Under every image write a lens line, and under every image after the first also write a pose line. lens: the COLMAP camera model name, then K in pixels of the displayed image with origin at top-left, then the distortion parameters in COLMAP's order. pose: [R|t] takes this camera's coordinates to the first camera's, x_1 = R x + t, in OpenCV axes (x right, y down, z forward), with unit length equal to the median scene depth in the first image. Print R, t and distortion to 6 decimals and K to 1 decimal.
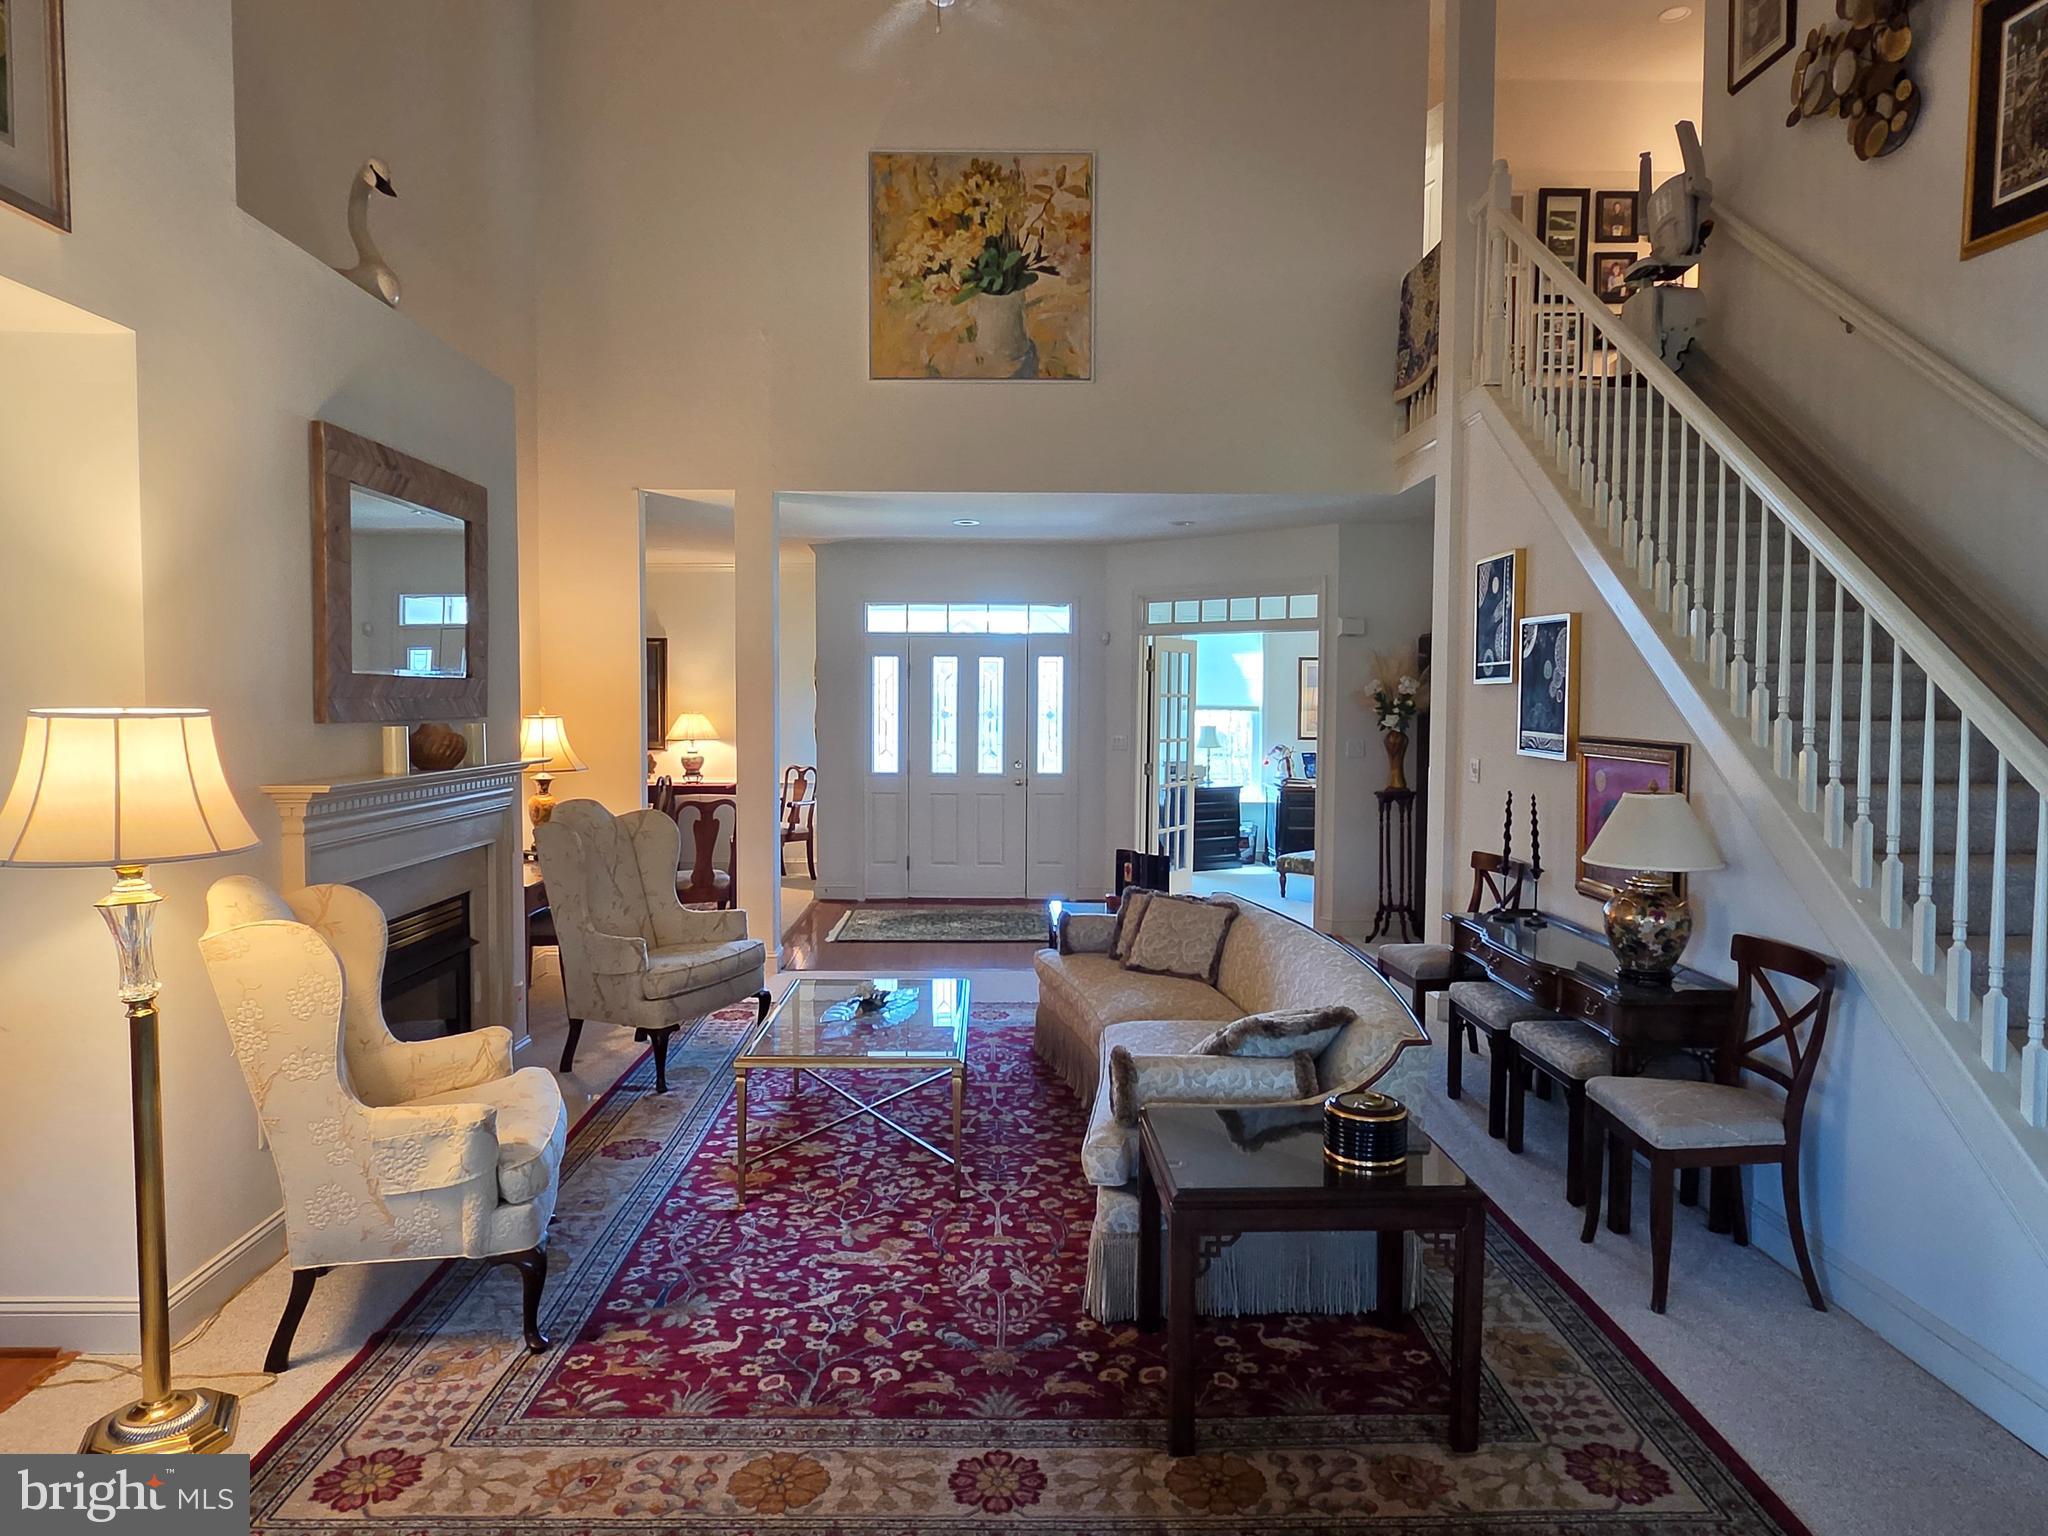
lens RADIAL K [[1271.0, 0, 1013.1], [0, 1271.0, 764.2], [0, 0, 1]] dist [0.003738, -0.003022]
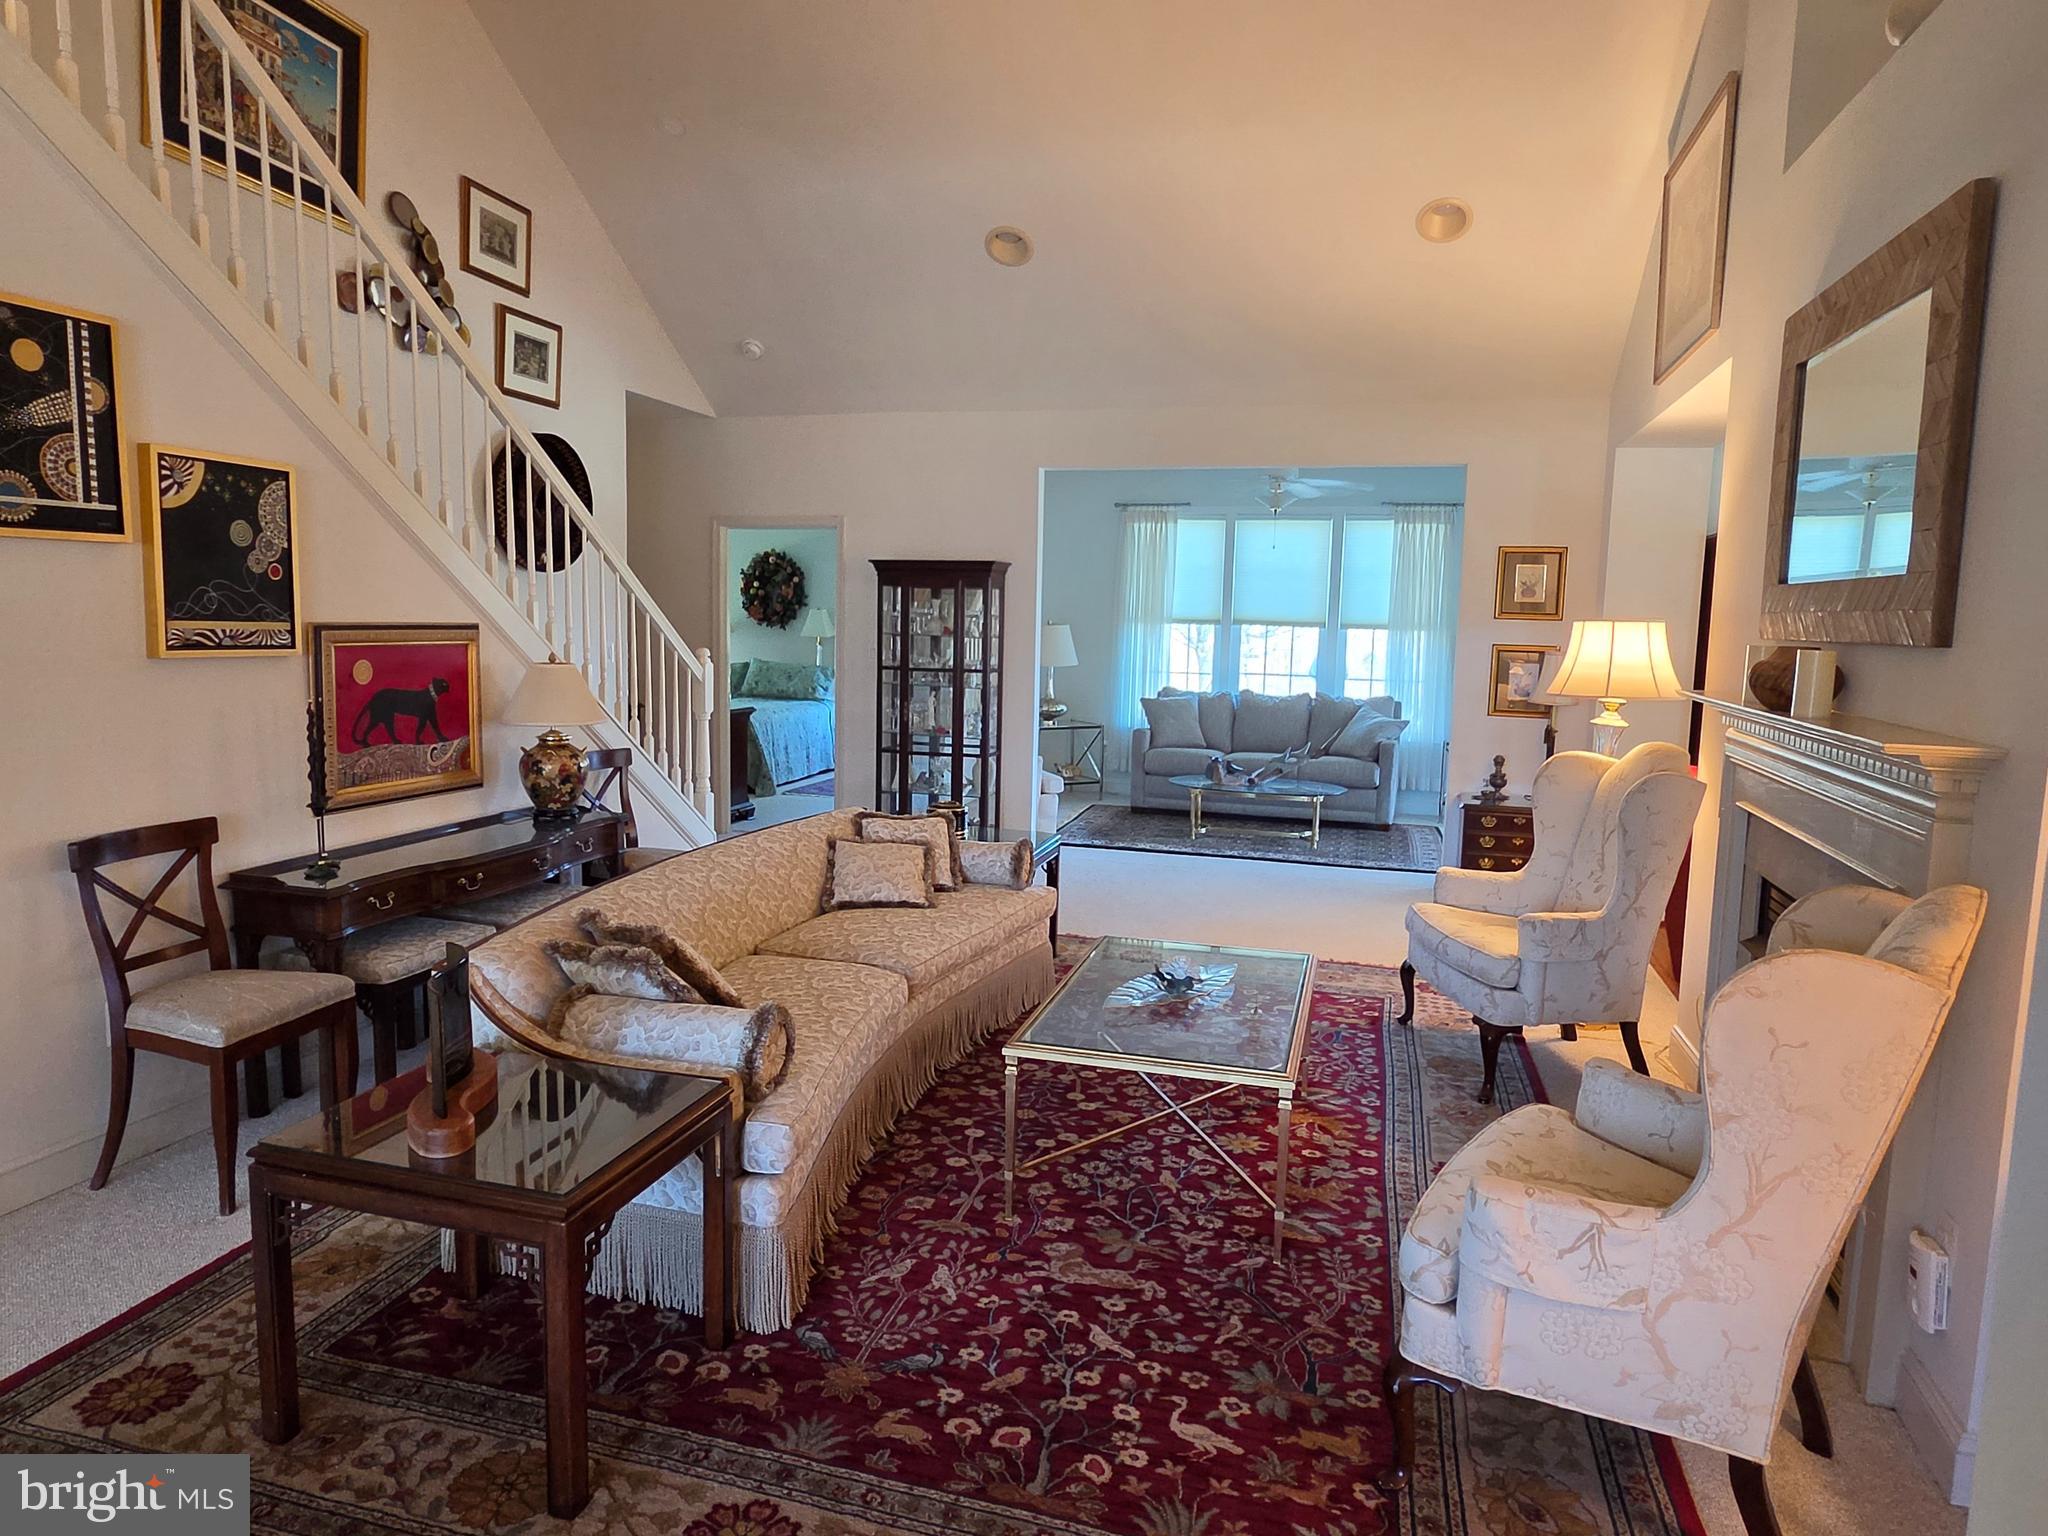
lens RADIAL K [[1271.0, 0, 1003.7], [0, 1271.0, 768.2], [0, 0, 1]] dist [0.003738, -0.003022]
pose [[-0.953528, -0.061520, 0.294956, -0.251824], [-0.010080, 0.984899, 0.172836, -0.086291], [-0.301135, 0.161831, -0.939749, 1.876790]]
